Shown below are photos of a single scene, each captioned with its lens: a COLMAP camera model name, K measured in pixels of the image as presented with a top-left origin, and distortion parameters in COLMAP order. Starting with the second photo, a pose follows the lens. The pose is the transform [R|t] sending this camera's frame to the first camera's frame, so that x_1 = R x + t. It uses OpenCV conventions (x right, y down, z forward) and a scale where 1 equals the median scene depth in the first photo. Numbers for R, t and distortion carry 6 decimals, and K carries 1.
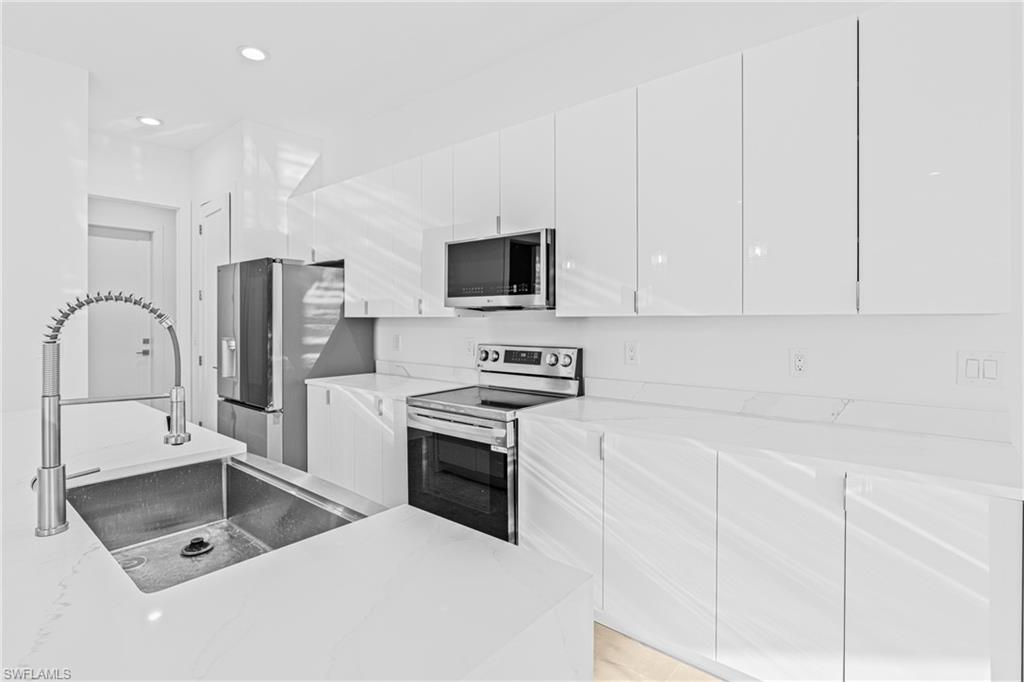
lens RADIAL K [[497.9, 0, 508.3], [0, 497.9, 322.8], [0, 0, 1]] dist [-0.011127, -0.000206]
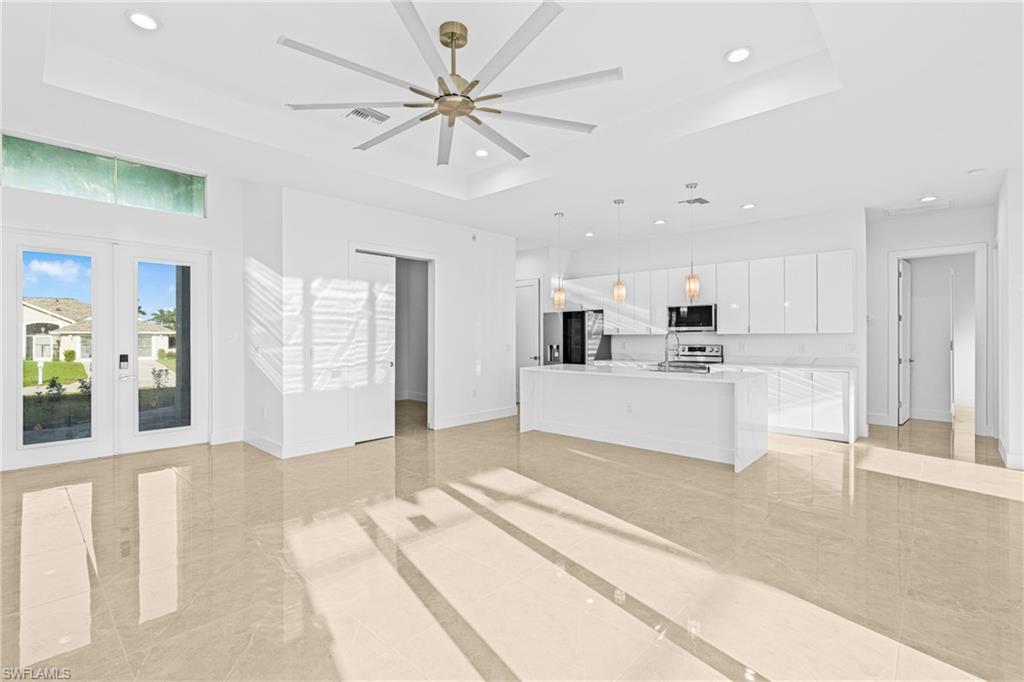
lens RADIAL K [[470.7, 0, 509.5], [0, 470.7, 336.5], [0, 0, 1]] dist [-0.006795, 0.000264]
pose [[0.998635, -0.004704, -0.052015, -0.730143], [0.004394, 0.999972, -0.006058, 0.009982], [0.052042, 0.005822, 0.998628, -1.356083]]
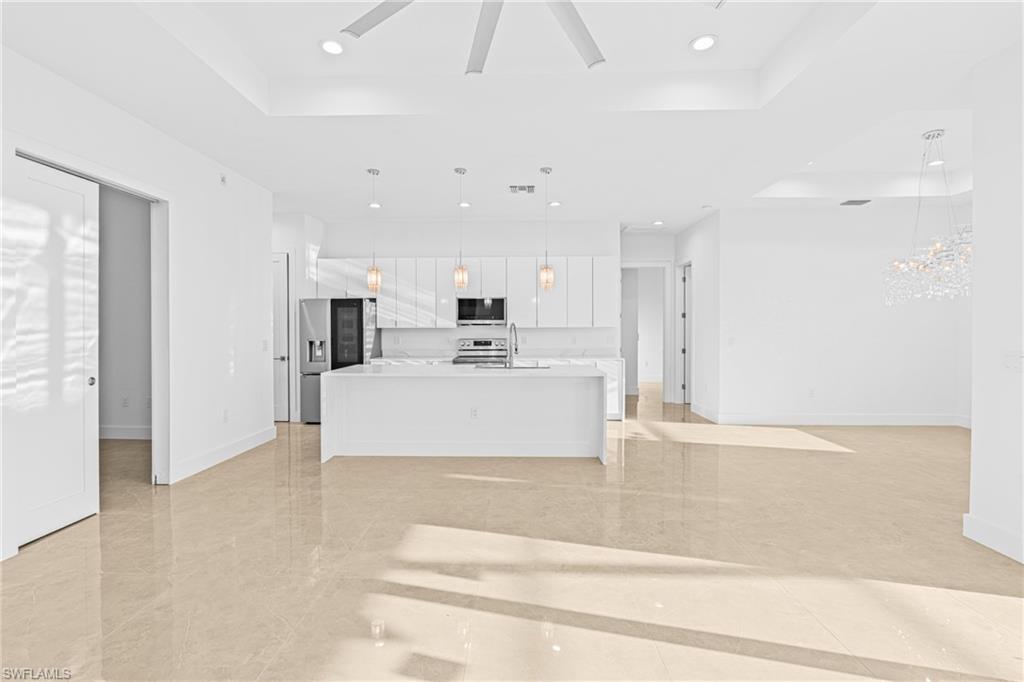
lens RADIAL K [[470.7, 0, 509.5], [0, 470.7, 336.5], [0, 0, 1]] dist [-0.006795, 0.000264]
pose [[0.778855, -0.012066, 0.627088, -1.213667], [0.007131, 0.999921, 0.010382, 0.007942], [-0.627163, -0.003614, 0.778879, -0.865497]]
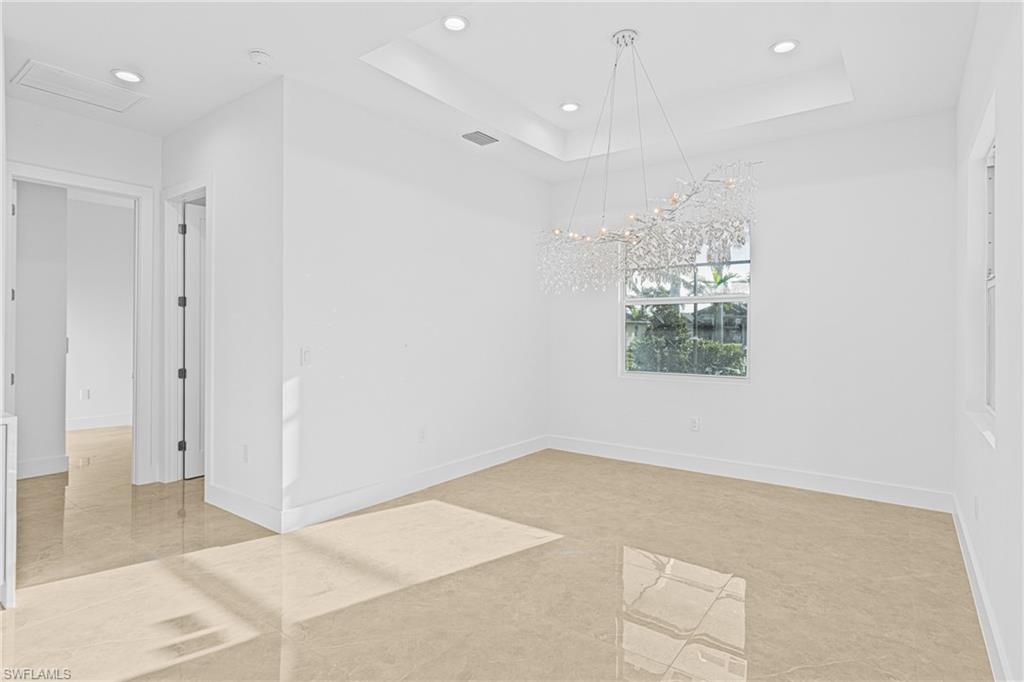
lens RADIAL K [[535.4, 0, 506.5], [0, 535.4, 331.6], [0, 0, 1]] dist [0.000270, 0.000236]
pose [[-0.058946, -0.003569, 0.998255, -0.397736], [0.000396, 0.999993, 0.003598, 0.002677], [-0.998261, 0.000607, -0.058944, -0.280513]]
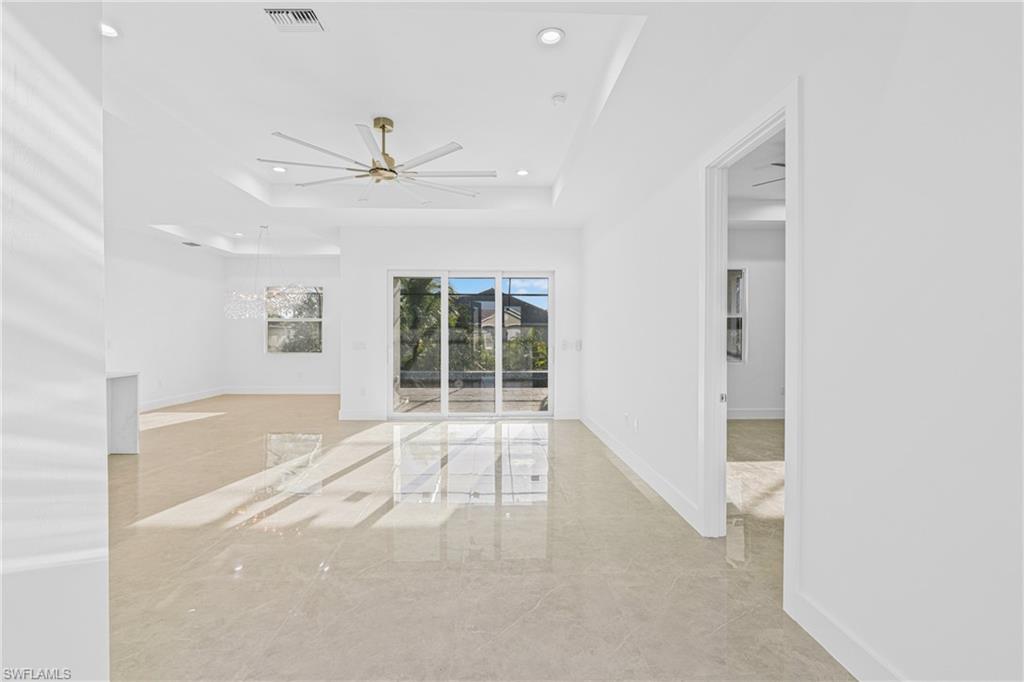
lens RADIAL K [[456.8, 0, 506.8], [0, 456.8, 336.8], [0, 0, 1]] dist [-0.000486, 0.000168]
pose [[-0.677060, -0.005105, 0.735910, -2.035236], [0.001544, 0.999964, 0.008356, 0.005339], [-0.735926, 0.006794, -0.677028, 0.128463]]
